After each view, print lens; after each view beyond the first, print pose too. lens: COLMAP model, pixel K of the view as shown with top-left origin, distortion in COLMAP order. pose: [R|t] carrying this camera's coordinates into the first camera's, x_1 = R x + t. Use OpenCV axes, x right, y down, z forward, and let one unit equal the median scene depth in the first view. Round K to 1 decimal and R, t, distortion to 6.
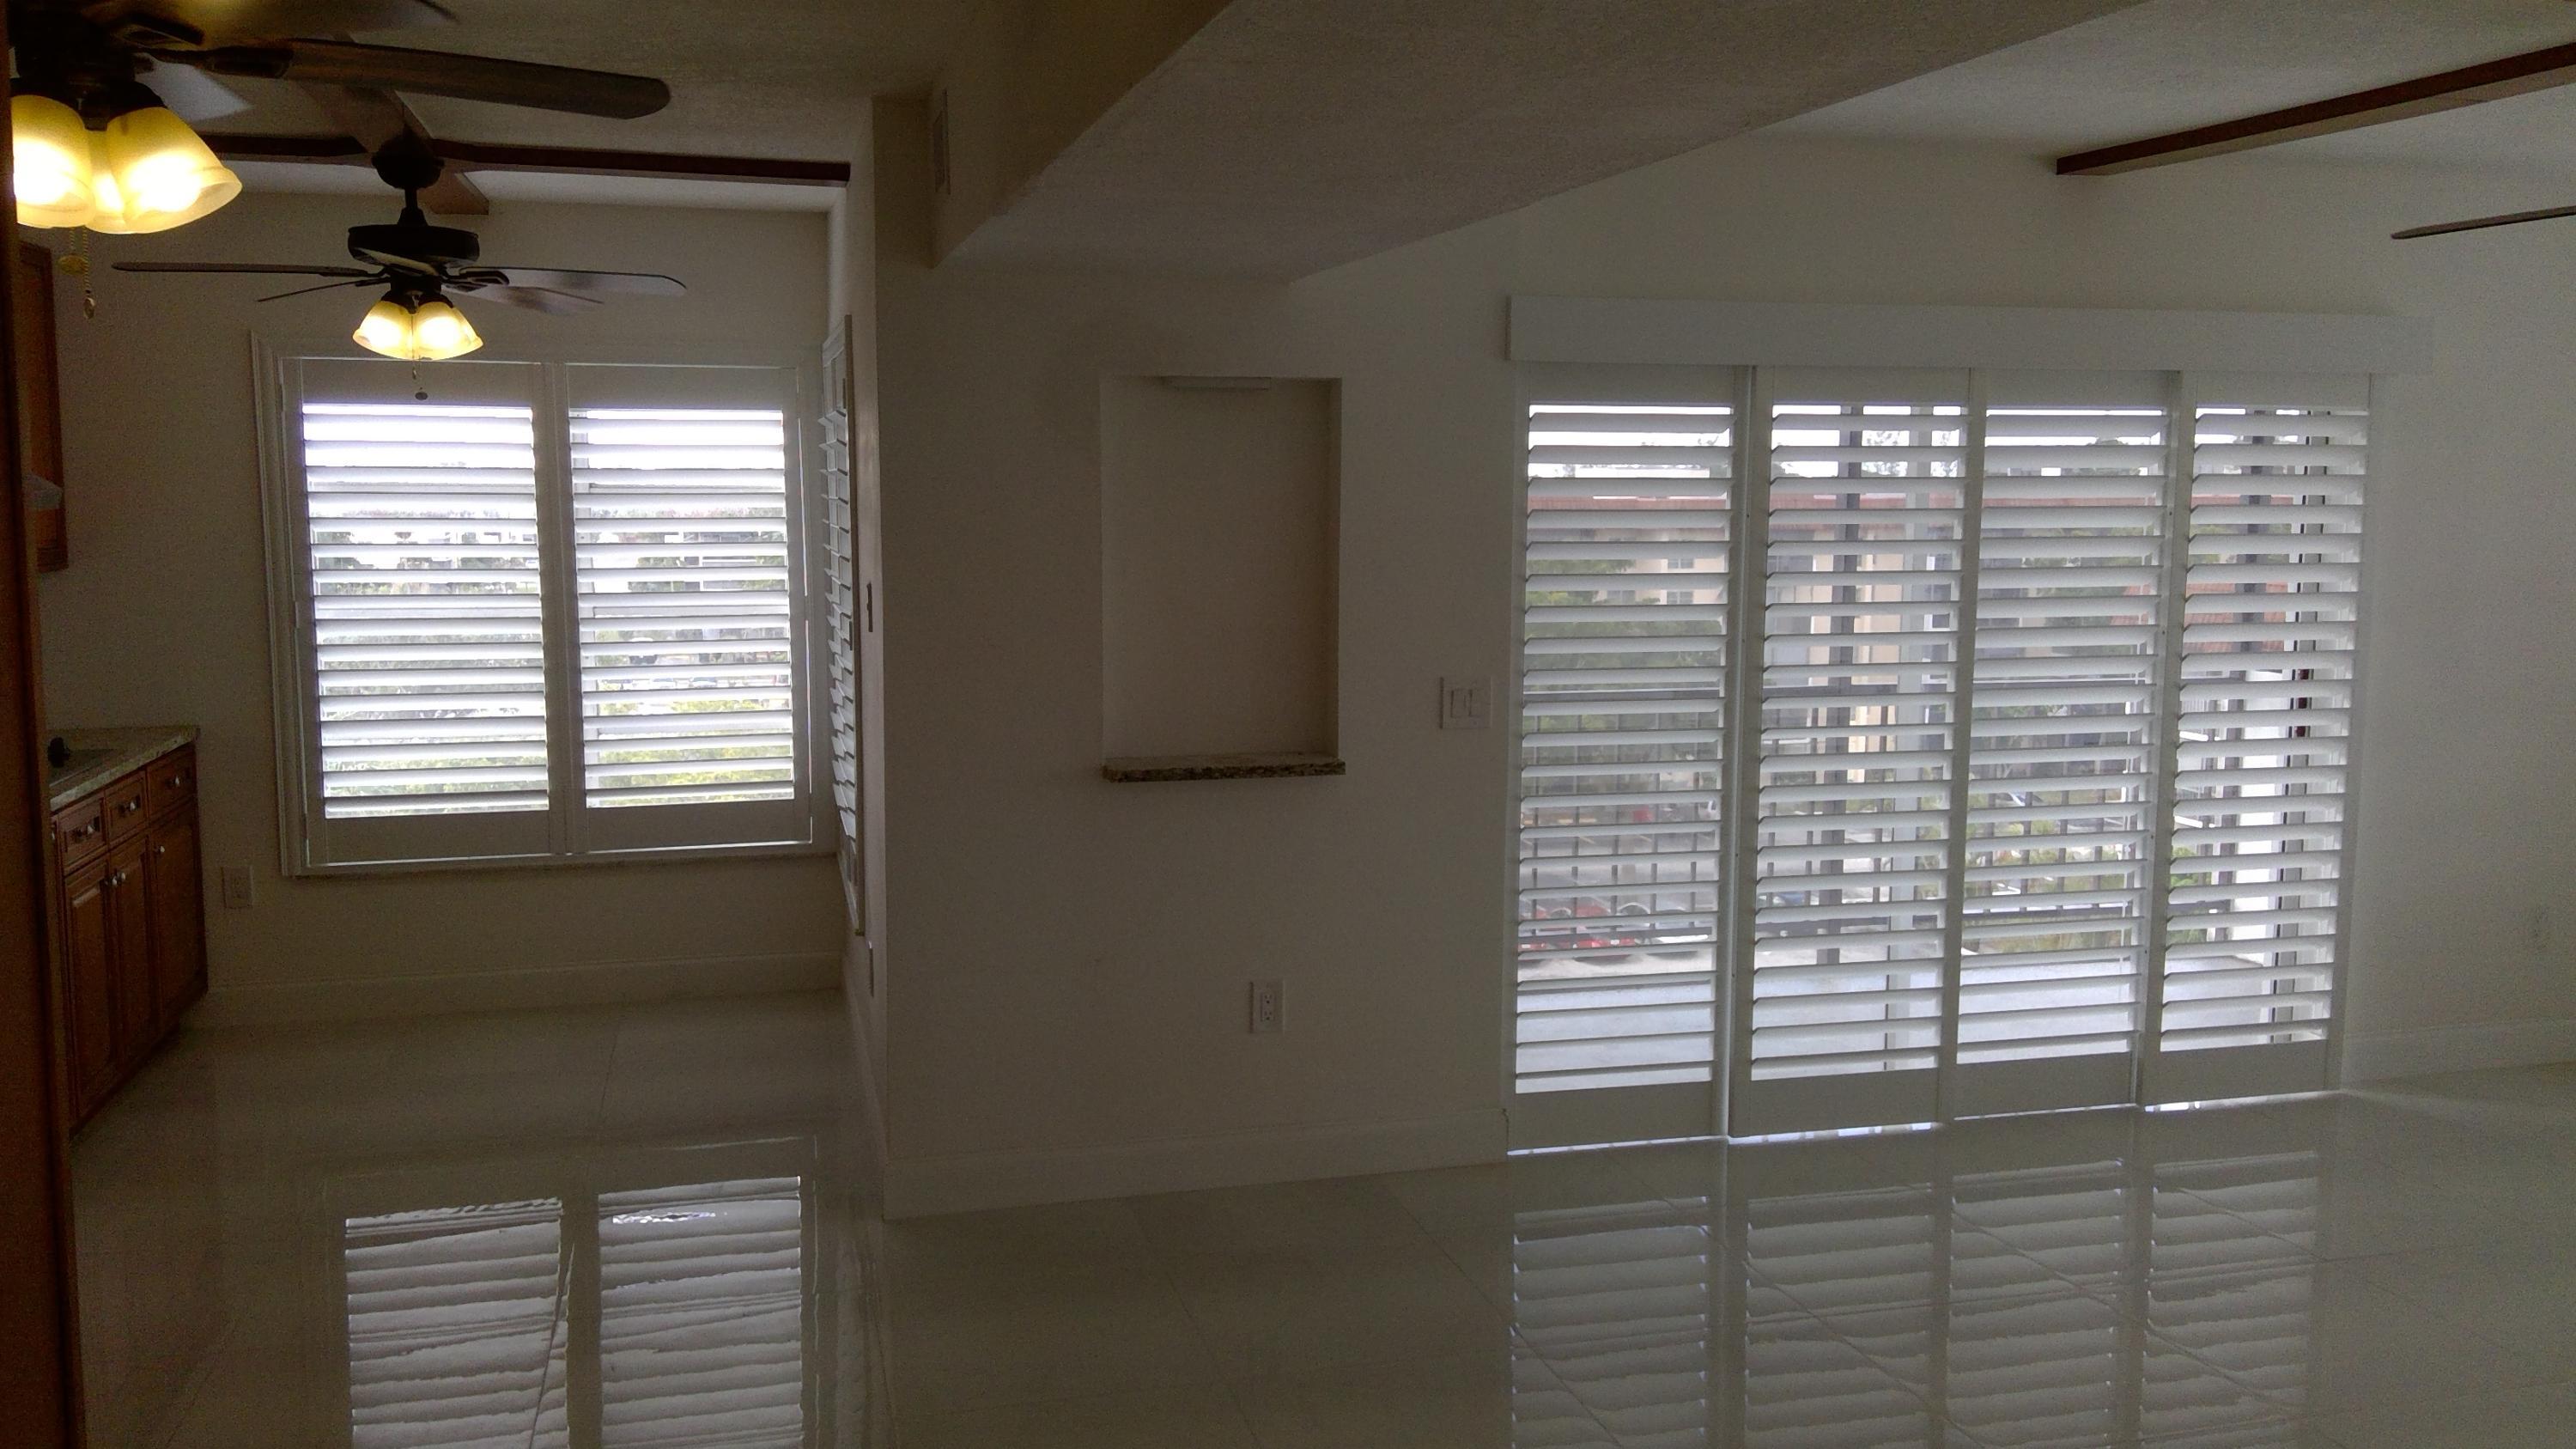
lens RADIAL K [[2029.1, 0, 1267.7], [0, 2029.1, 709.4], [0, 0, 1]] dist [0.145453, -0.257491]
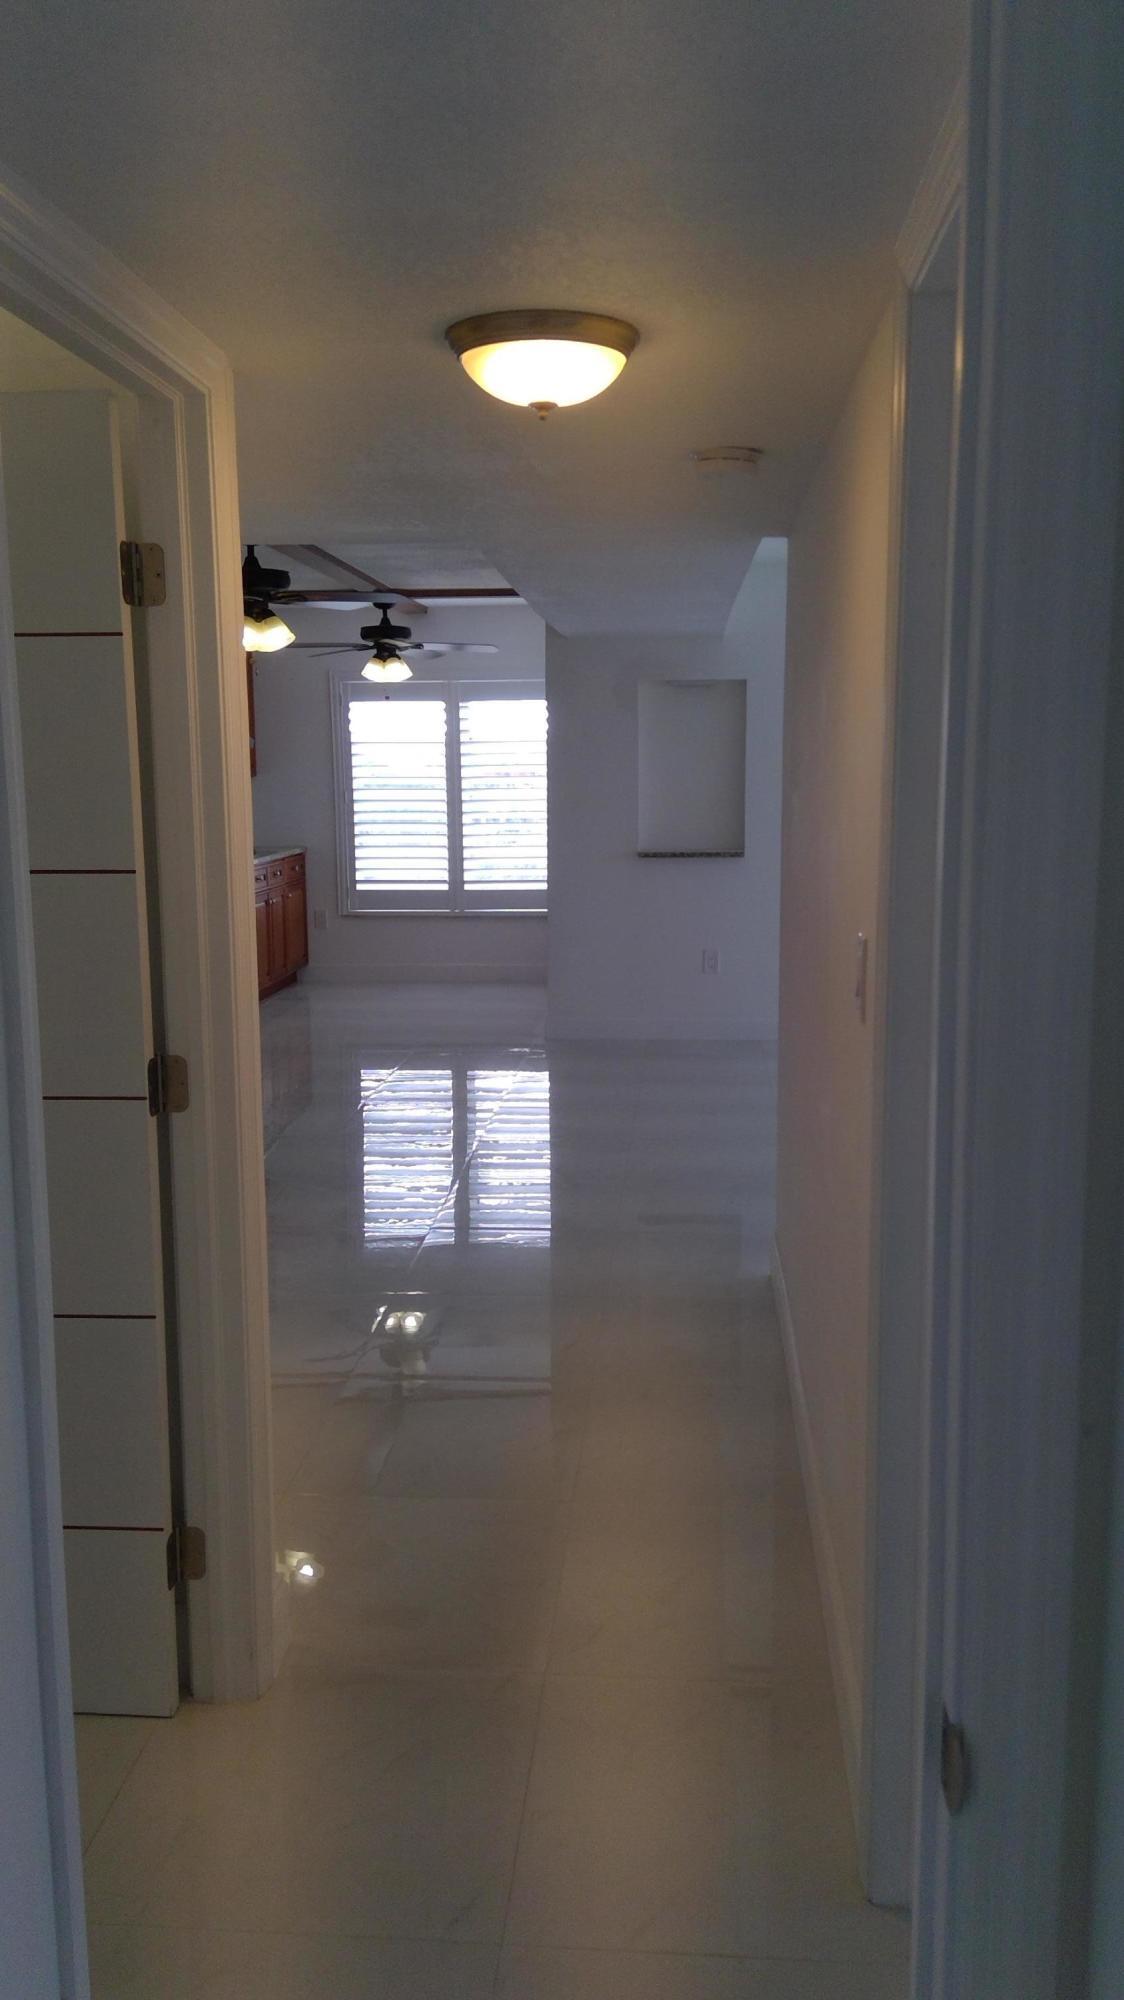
lens RADIAL K [[1575.2, 0, 564.2], [0, 1575.2, 972.0], [0, 0, 1]] dist [0.145453, -0.257491]
pose [[0.941034, 0.036111, -0.336379, 0.347907], [-0.027789, 0.999178, 0.029525, 0.088630], [0.337169, -0.018436, 0.941264, -0.556832]]
